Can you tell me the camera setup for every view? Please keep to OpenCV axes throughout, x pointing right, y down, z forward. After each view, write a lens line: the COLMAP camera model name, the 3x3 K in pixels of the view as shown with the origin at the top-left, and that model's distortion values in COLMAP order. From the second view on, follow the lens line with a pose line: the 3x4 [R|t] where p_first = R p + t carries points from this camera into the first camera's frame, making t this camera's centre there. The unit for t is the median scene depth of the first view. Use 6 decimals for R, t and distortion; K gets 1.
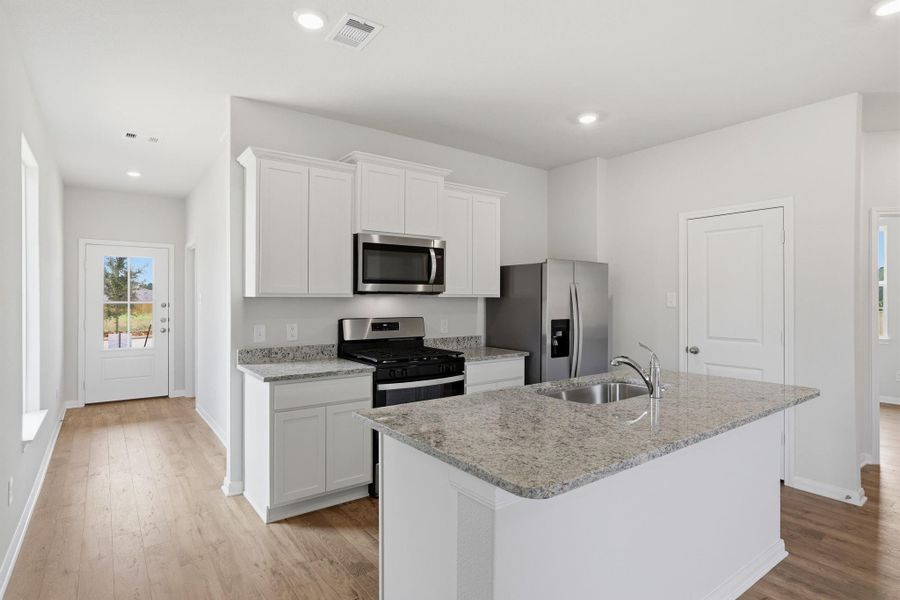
lens RADIAL K [[469.7, 0, 450.0], [0, 469.7, 300.0], [0, 0, 1]] dist [-0.005788, -0.000328]
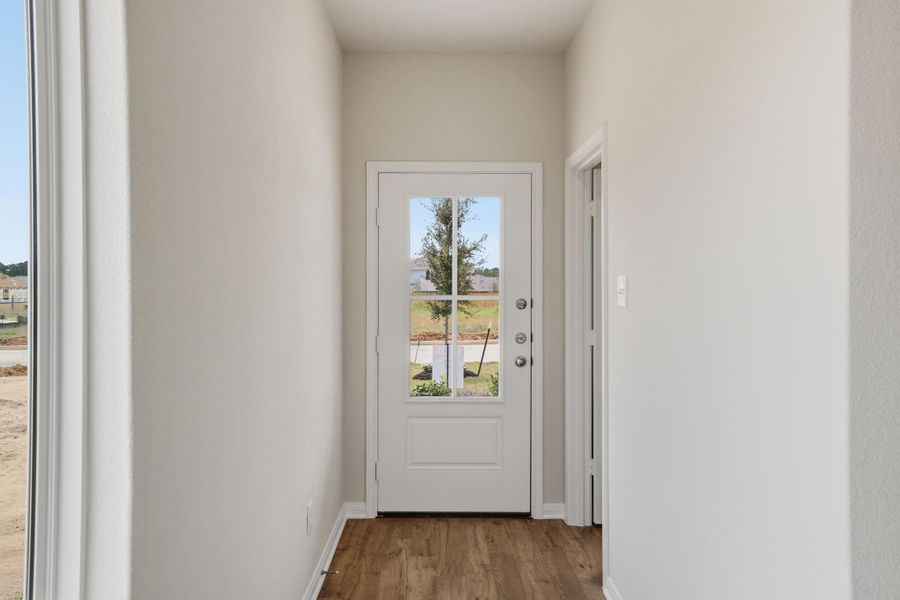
lens RADIAL K [[617.2, 0, 448.9], [0, 617.2, 286.6], [0, 0, 1]] dist [-0.001366, -0.000013]
pose [[0.809012, -0.002847, -0.587786, -0.540585], [0.000438, 0.999991, -0.004241, -0.004221], [0.587792, 0.003173, 0.809006, 0.817633]]
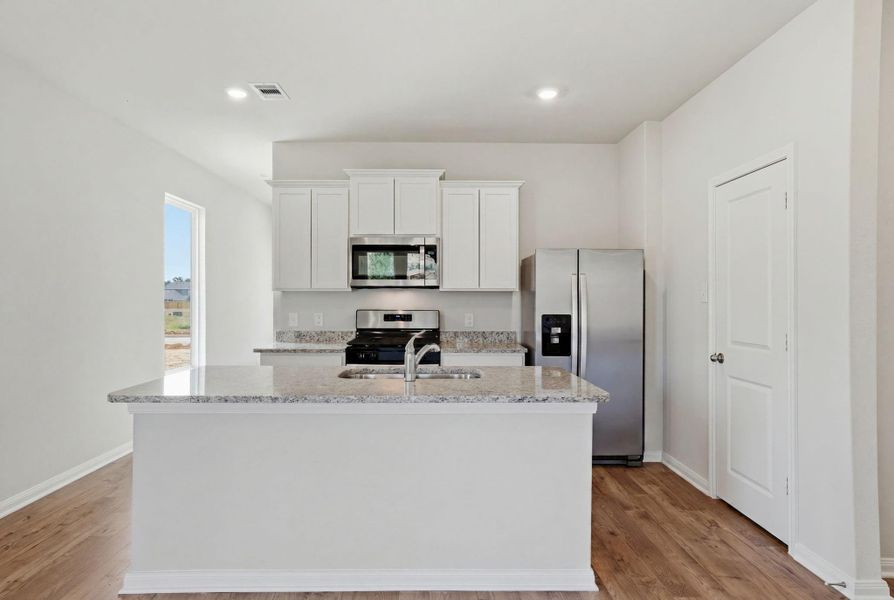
lens RADIAL K [[534.0, 0, 447.0], [0, 534.0, 300.0], [0, 0, 1]] dist [0.033460, 0.000051]
pose [[0.820625, 0.001738, -0.571464, 0.658669], [-0.001589, 0.999998, 0.000761, 0.012943], [0.571464, 0.000284, 0.820627, 0.023749]]
